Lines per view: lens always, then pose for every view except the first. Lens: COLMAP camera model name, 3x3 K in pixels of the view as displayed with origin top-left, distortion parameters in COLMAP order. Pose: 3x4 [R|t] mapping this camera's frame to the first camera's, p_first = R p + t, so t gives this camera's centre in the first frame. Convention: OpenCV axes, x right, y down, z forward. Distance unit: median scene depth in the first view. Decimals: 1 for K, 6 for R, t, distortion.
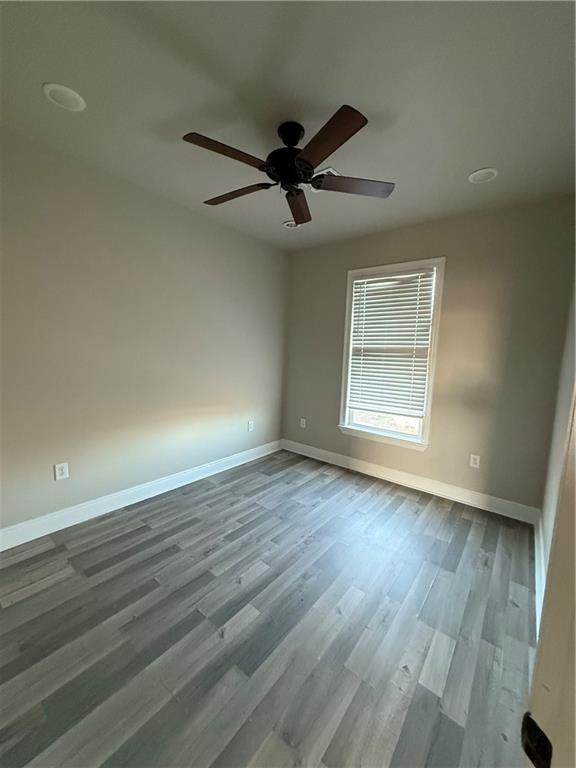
lens RADIAL K [[307.2, 0, 284.9], [0, 307.2, 383.3], [0, 0, 1]] dist [0.000986, 0.000131]
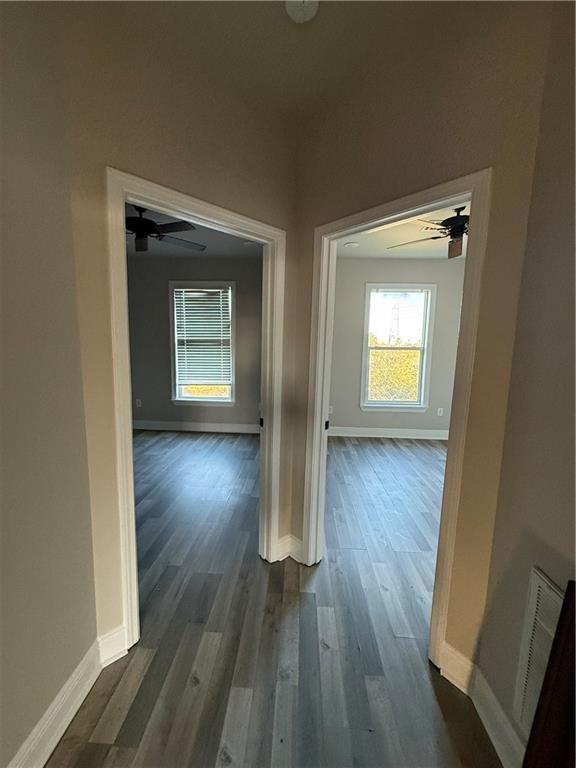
lens RADIAL K [[307.2, 0, 284.9], [0, 307.2, 381.3], [0, 0, 1]] dist [0.000986, 0.000131]
pose [[0.813491, -0.086752, 0.575071, -0.199558], [0.073386, 0.996220, 0.046473, 0.040142], [-0.576928, 0.004397, 0.816783, -0.386806]]
